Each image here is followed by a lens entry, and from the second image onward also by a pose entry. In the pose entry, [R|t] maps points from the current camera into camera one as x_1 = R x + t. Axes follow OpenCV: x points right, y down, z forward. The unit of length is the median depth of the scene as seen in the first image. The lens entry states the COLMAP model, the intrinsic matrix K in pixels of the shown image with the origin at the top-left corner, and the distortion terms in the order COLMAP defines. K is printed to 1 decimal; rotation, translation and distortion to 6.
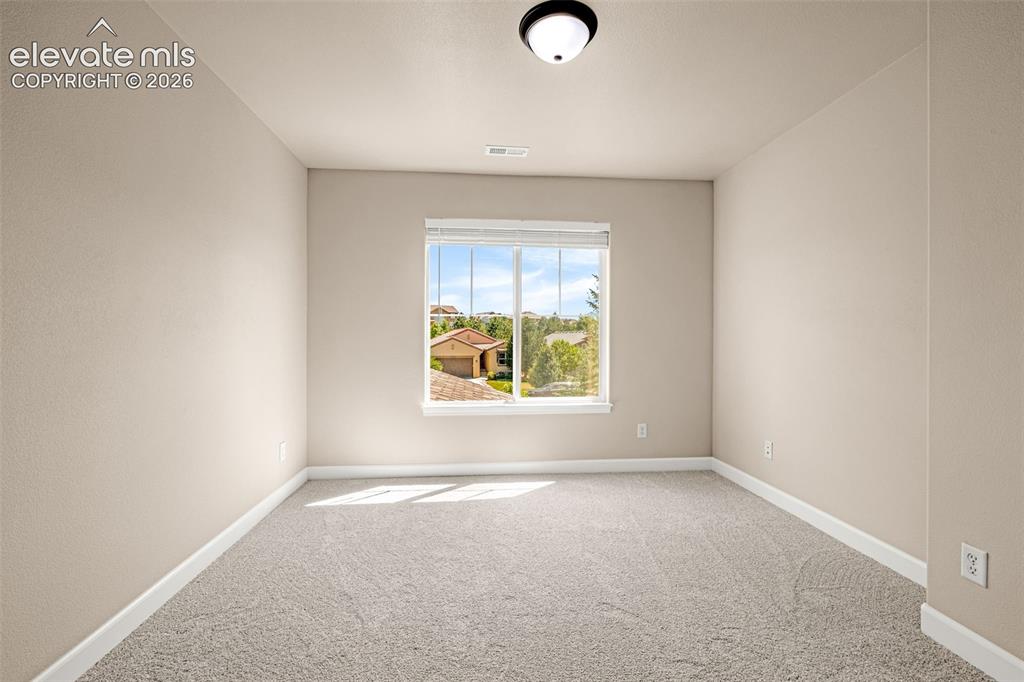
lens RADIAL K [[437.2, 0, 512.0], [0, 437.2, 341.0], [0, 0, 1]] dist [0.000148, -0.000008]
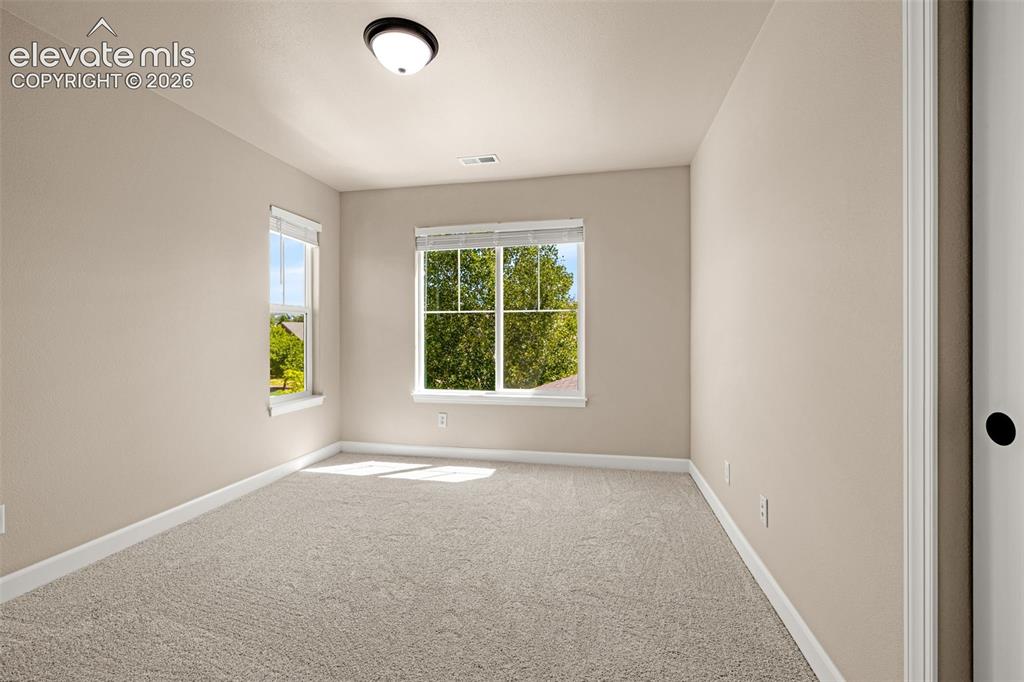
lens RADIAL K [[413.7, 0, 490.5], [0, 413.7, 330.3], [0, 0, 1]] dist [0.002556, 0.000131]
pose [[0.960627, -0.005948, -0.277779, 0.287746], [0.002294, 0.999907, -0.013478, 0.000463], [0.277833, 0.012311, 0.960551, 0.027020]]
